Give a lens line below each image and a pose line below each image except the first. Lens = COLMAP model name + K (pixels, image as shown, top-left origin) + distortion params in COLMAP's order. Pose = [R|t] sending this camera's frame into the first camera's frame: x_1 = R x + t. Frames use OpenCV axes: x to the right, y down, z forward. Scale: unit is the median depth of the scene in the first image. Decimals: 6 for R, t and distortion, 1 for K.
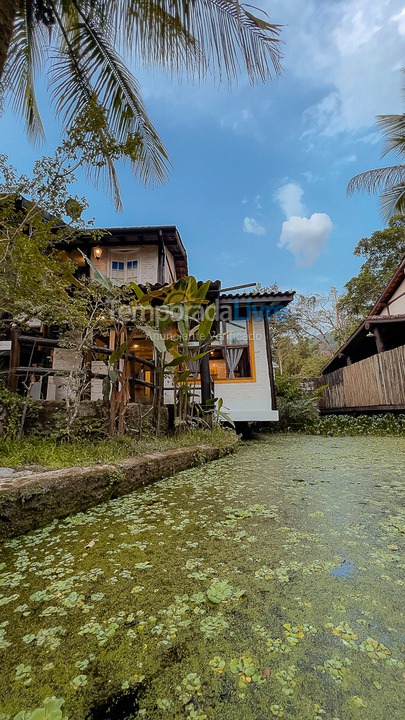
lens RADIAL K [[288.5, 0, 202.2], [0, 288.5, 363.2], [0, 0, 1]] dist [0.001025, 0.000688]
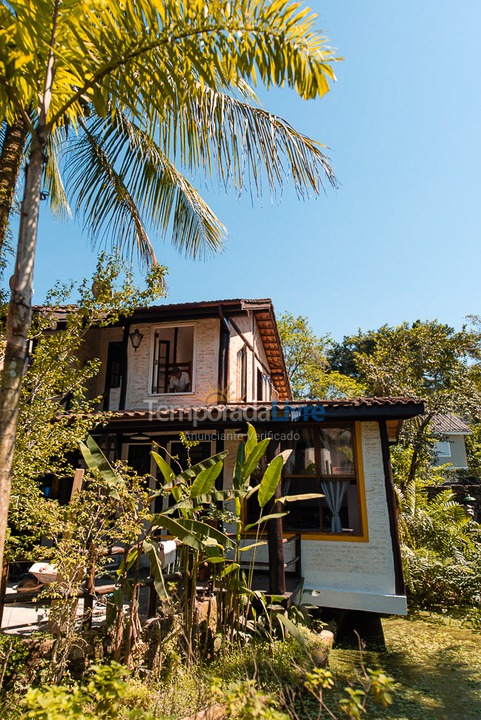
lens RADIAL K [[483.2, 0, 221.7], [0, 483.2, 364.2], [0, 0, 1]] dist [0.050059, -0.035839]
pose [[0.971124, -0.024332, -0.237330, 0.231167], [0.005300, 0.996740, -0.080503, -0.390789], [0.238515, 0.076920, 0.968088, -0.198719]]
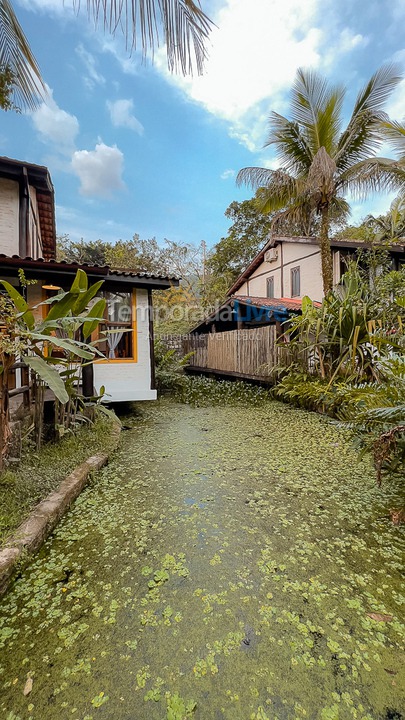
lens RADIAL K [[288.5, 0, 203.3], [0, 288.5, 358.2], [0, 0, 1]] dist [0.001025, 0.000688]
pose [[0.891017, 0.009243, 0.453875, -0.110892], [-0.101420, 0.978576, 0.179173, -0.260161], [-0.442495, -0.205678, 0.872866, 0.029010]]
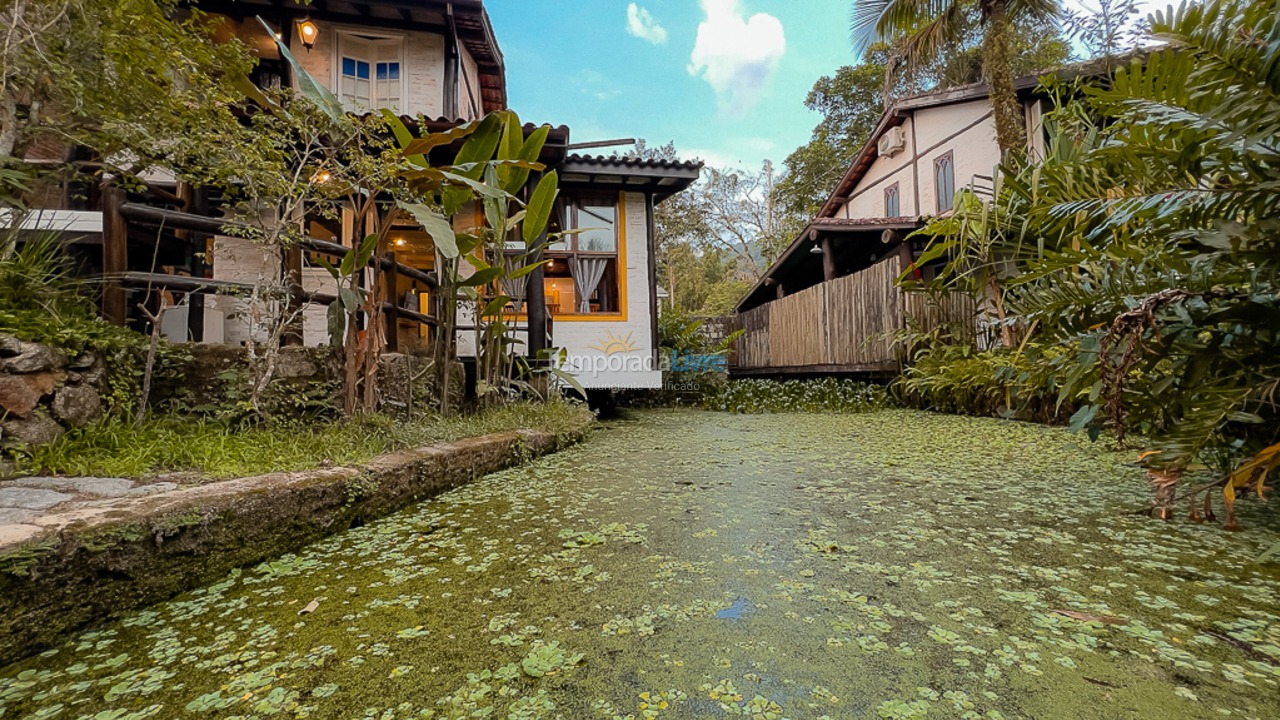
lens RADIAL K [[513.0, 0, 644.8], [0, 513.0, 363.0], [0, 0, 1]] dist [0.001025, 0.000688]
pose [[0.976383, 0.017850, 0.215309, 0.005905], [-0.049986, 0.988205, 0.144750, -0.002021], [-0.210186, -0.152094, 0.965759, -0.003113]]
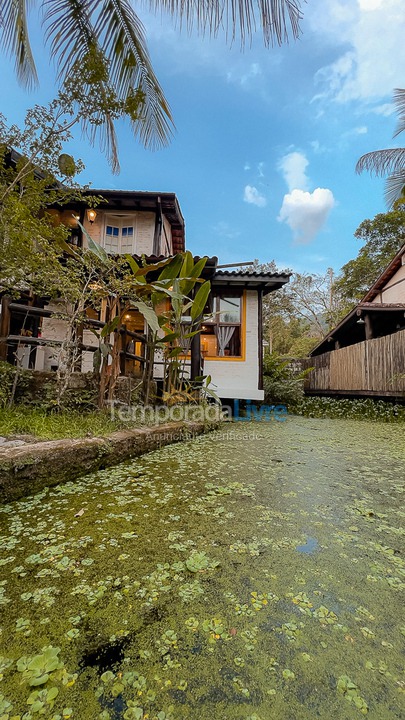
lens RADIAL K [[288.5, 0, 202.1], [0, 288.5, 362.8], [0, 0, 1]] dist [0.001025, 0.000688]
pose [[0.997221, 0.064571, 0.037163, -0.003262], [-0.067749, 0.993470, 0.091805, -0.021100], [-0.030993, -0.094068, 0.995083, -0.011751]]
